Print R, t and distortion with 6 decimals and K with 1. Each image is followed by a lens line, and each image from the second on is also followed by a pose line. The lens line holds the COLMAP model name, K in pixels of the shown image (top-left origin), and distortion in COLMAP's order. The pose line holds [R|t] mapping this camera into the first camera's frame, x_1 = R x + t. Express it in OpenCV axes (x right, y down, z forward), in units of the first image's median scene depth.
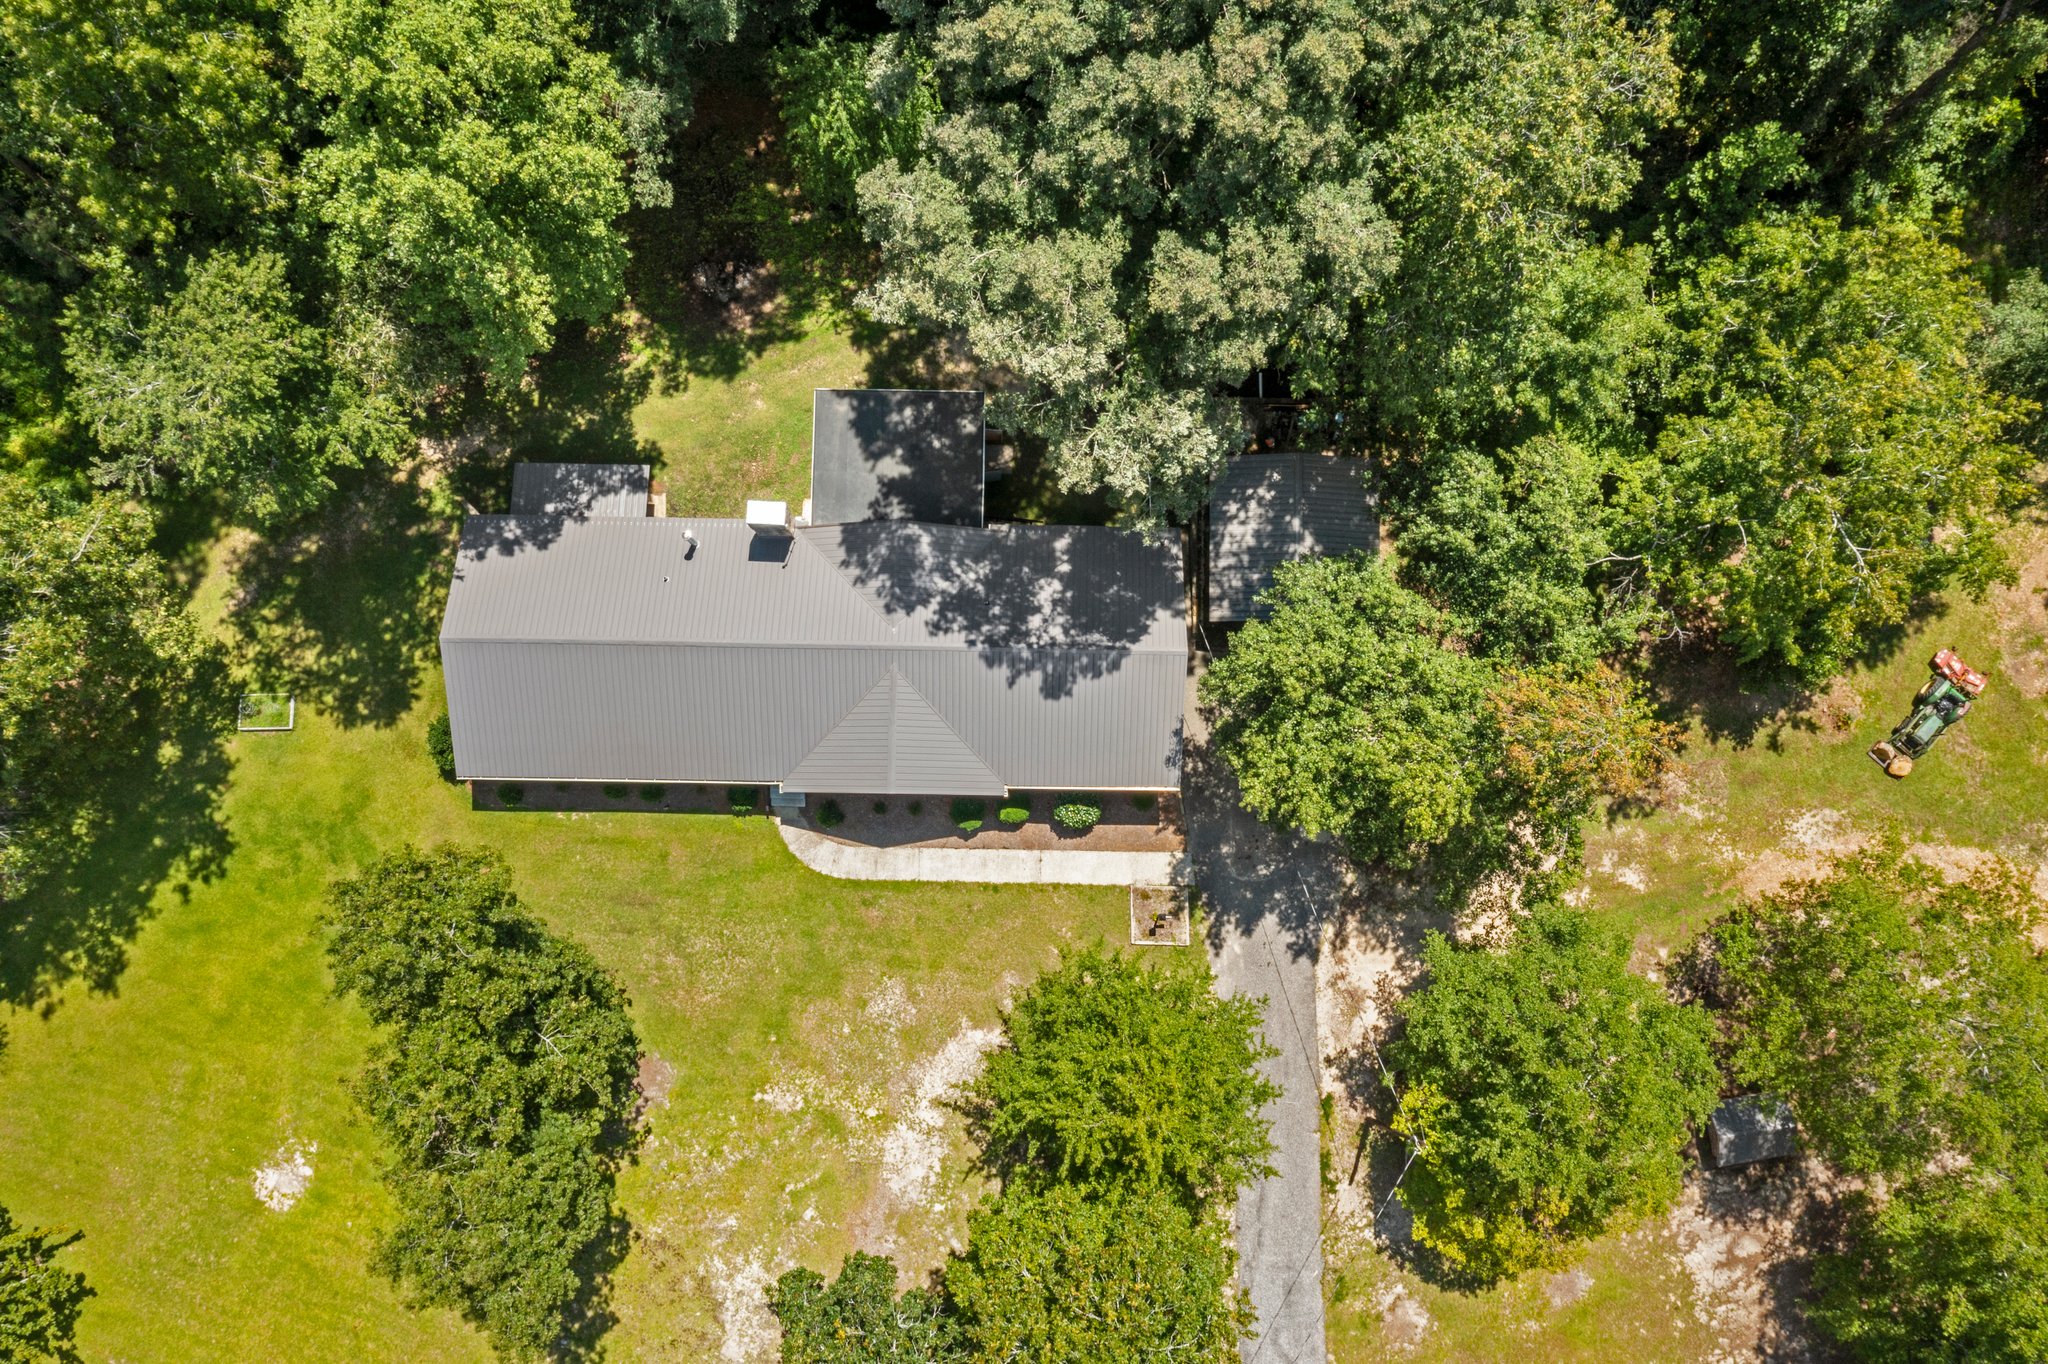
lens RADIAL K [[1629.6, 0, 1026.6], [0, 1629.6, 680.9], [0, 0, 1]] dist [-0.020399, 0.013451]
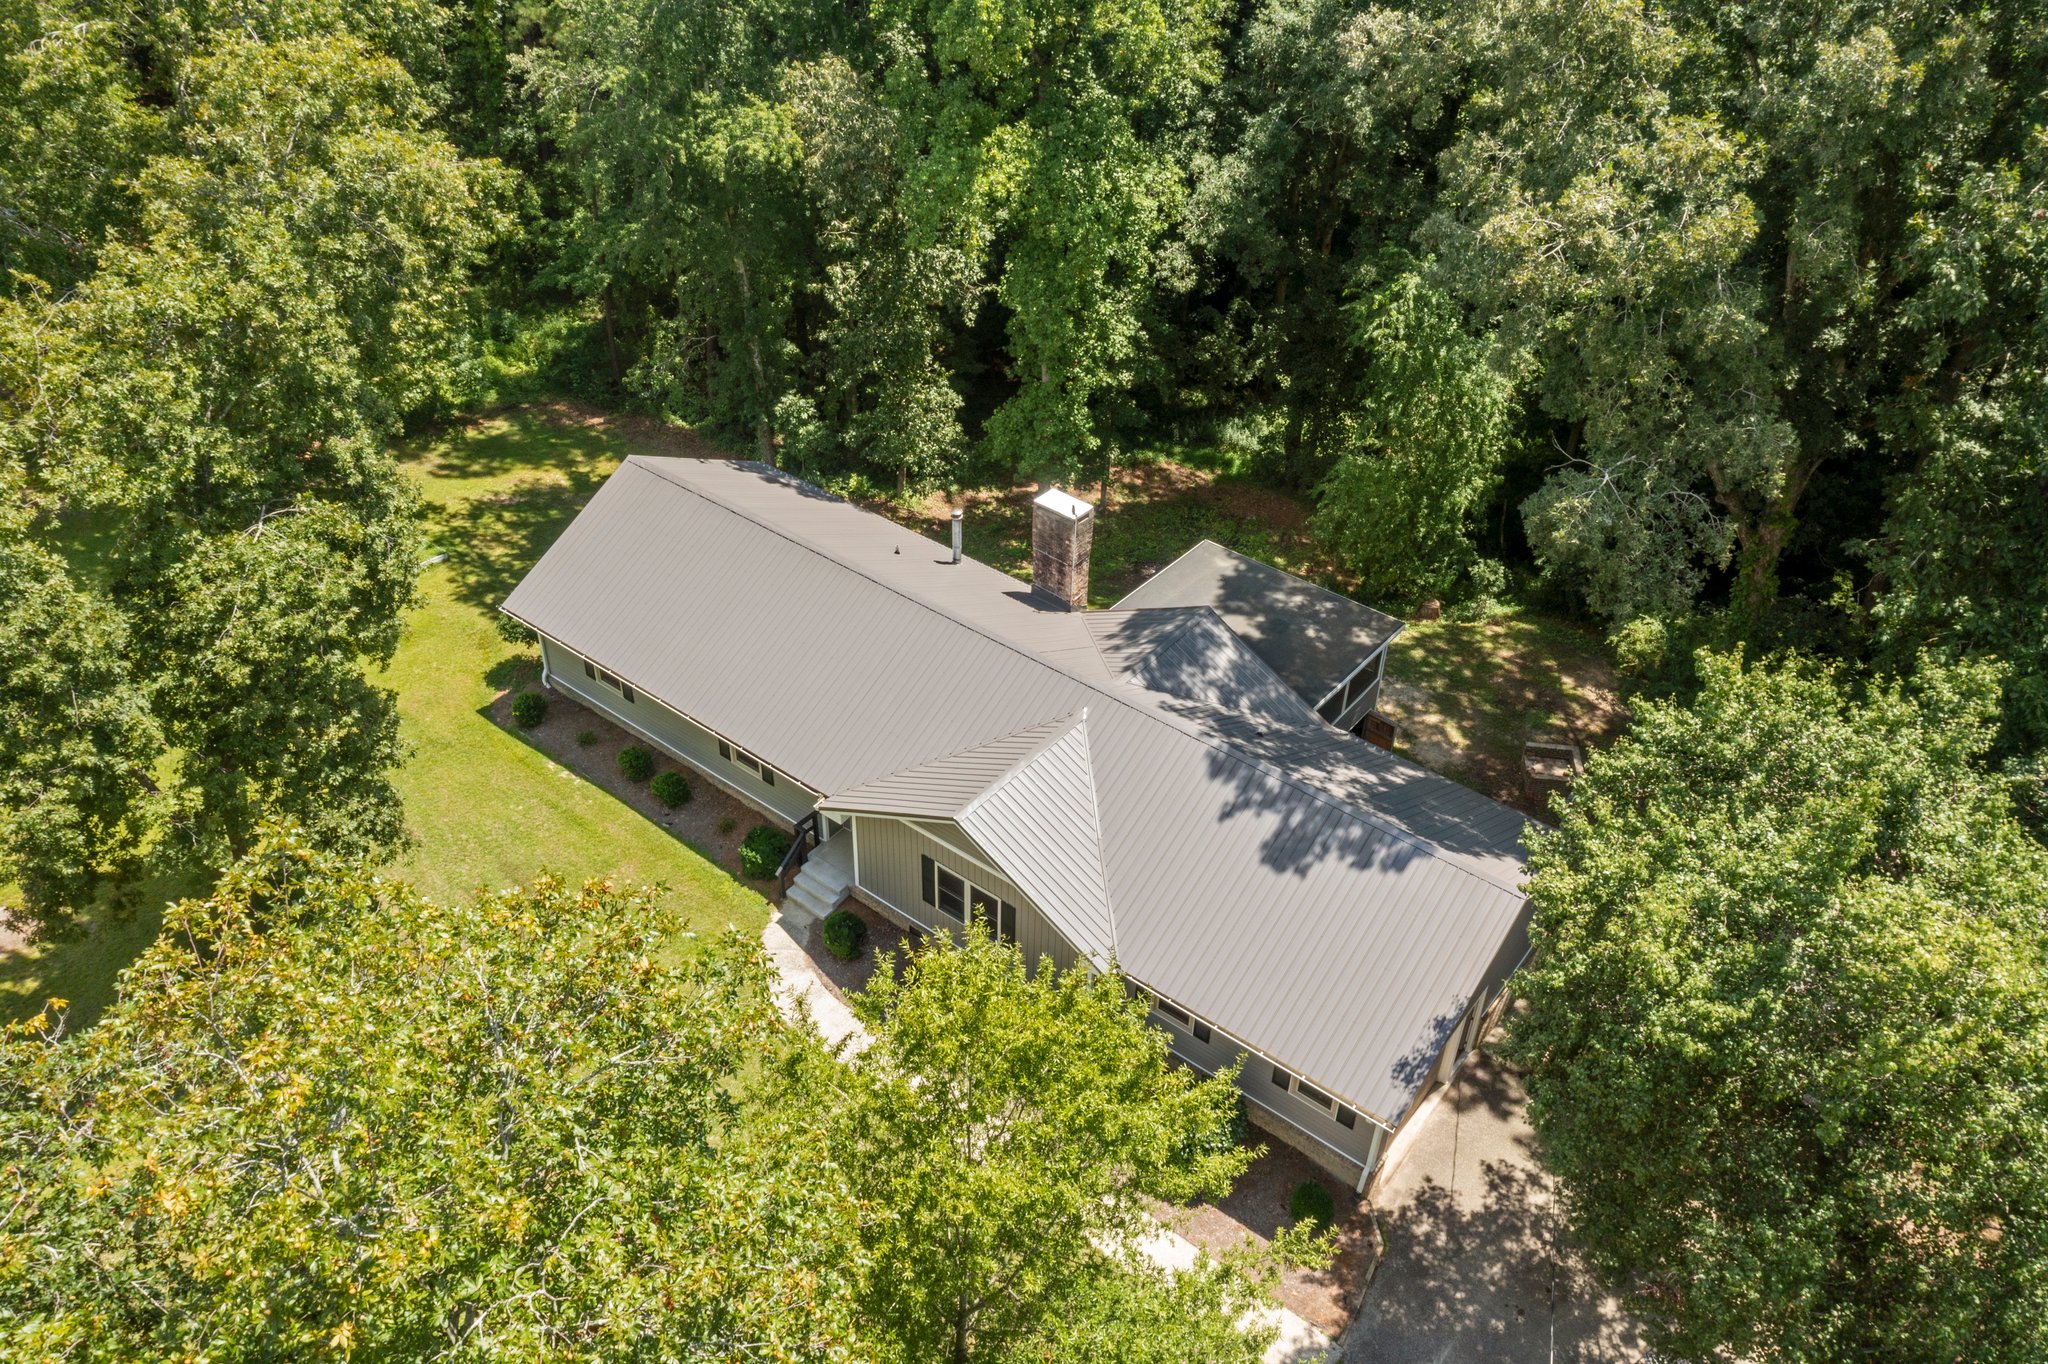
lens RADIAL K [[1629.6, 0, 1035.5], [0, 1629.6, 697.2], [0, 0, 1]] dist [-0.020399, 0.013451]
pose [[0.800289, 0.365315, -0.475481, 0.200679], [-0.598318, 0.538635, -0.593202, 0.370329], [0.039405, 0.759222, 0.649638, 0.573093]]
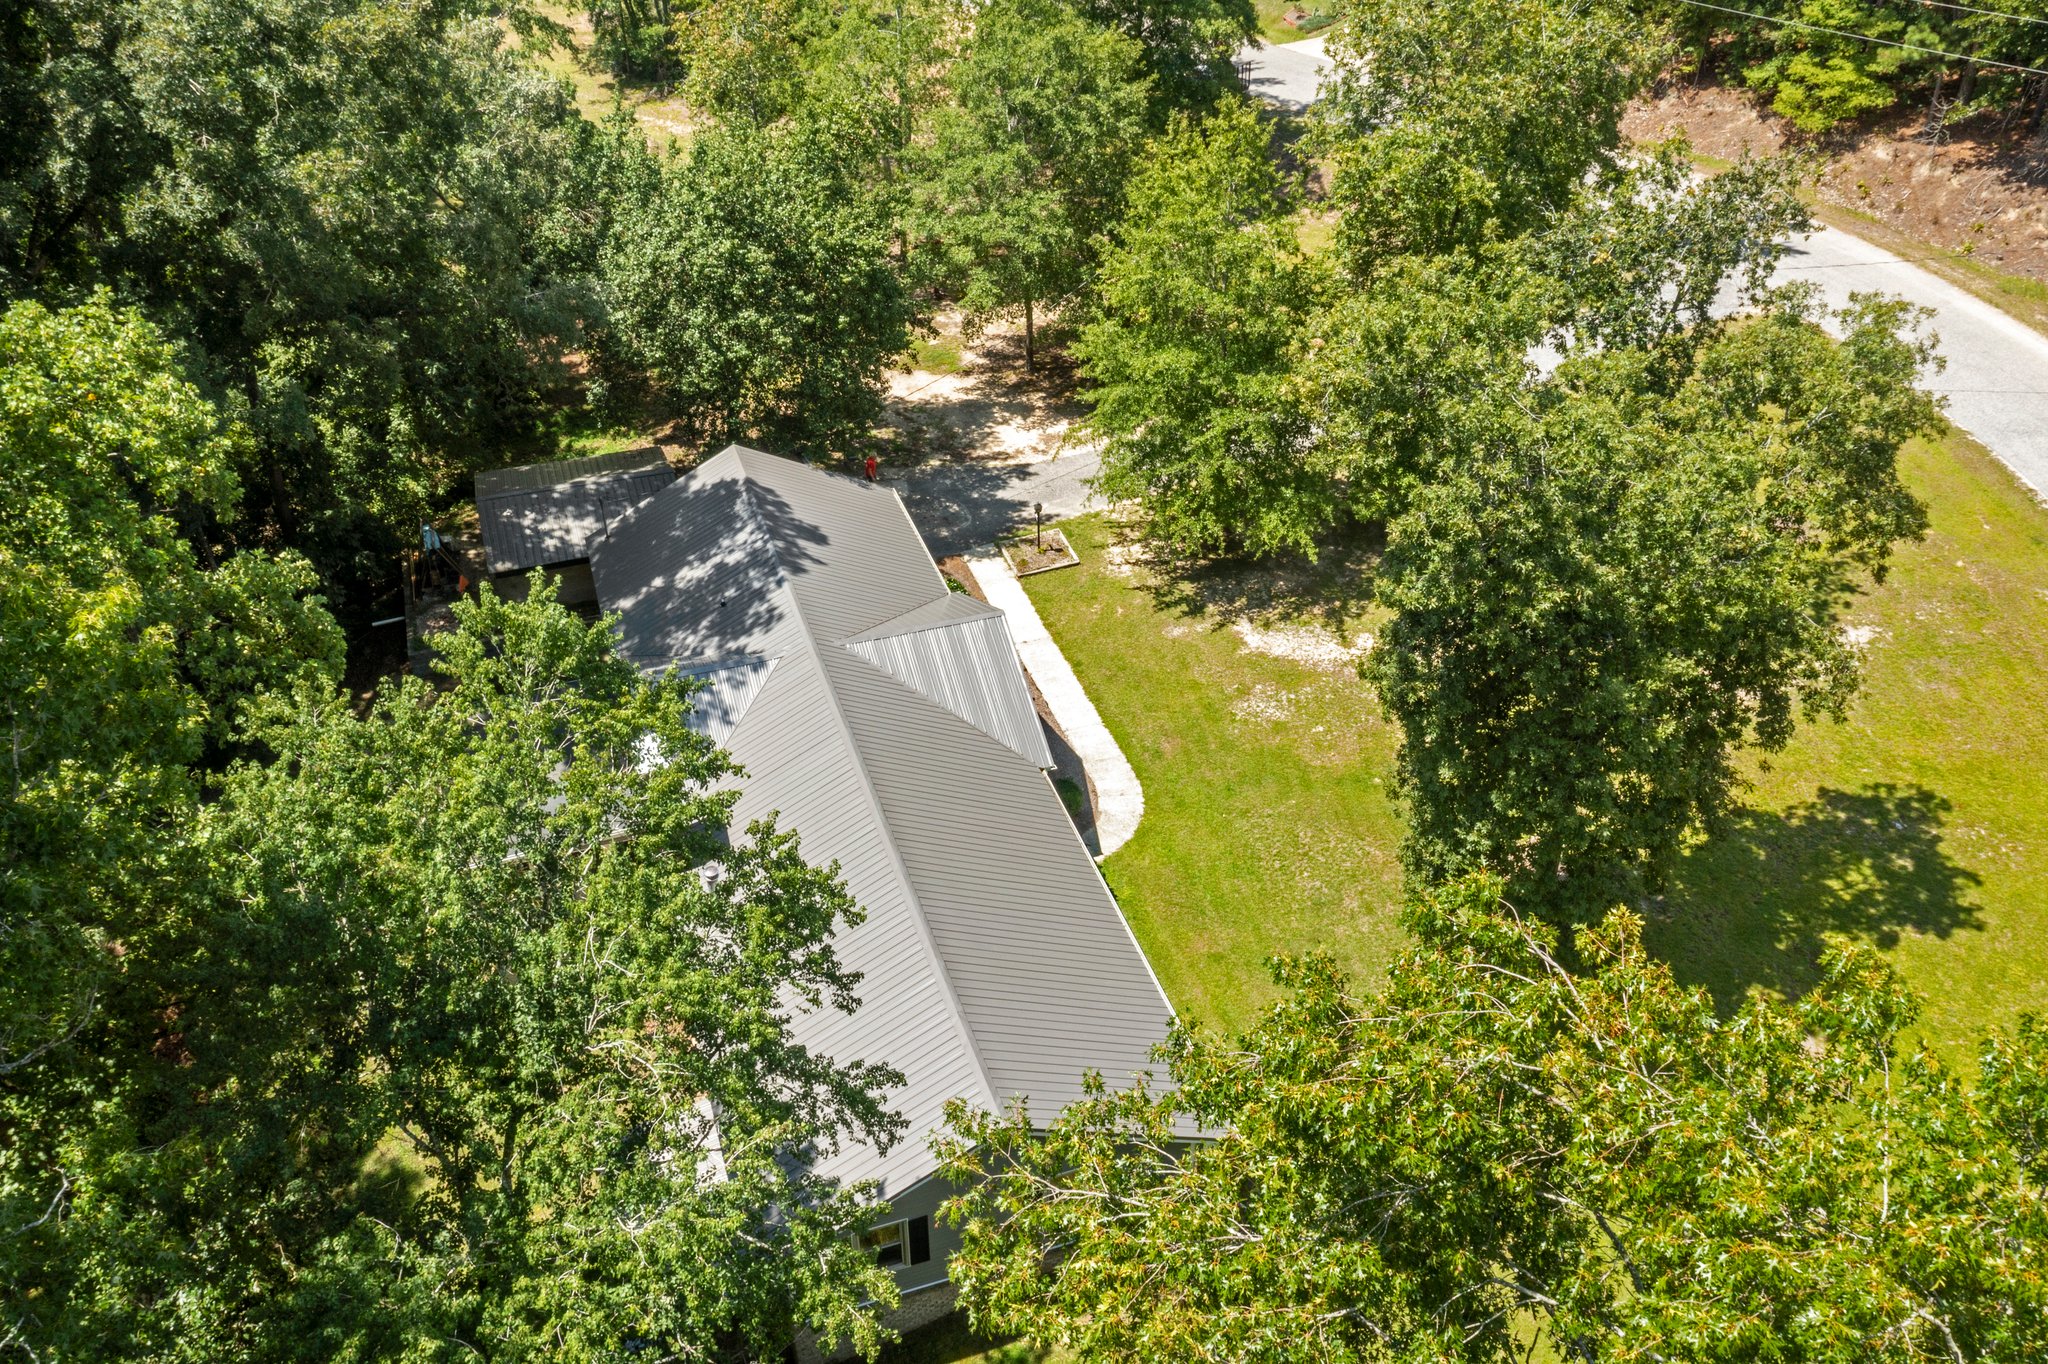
lens RADIAL K [[1629.6, 0, 1022.2], [0, 1629.6, 673.8], [0, 0, 1]] dist [-0.020399, 0.013451]
pose [[-0.333251, -0.592480, 0.733424, -0.637926], [0.939627, -0.144555, 0.310169, -0.155496], [-0.077749, 0.792510, 0.604883, 0.559457]]
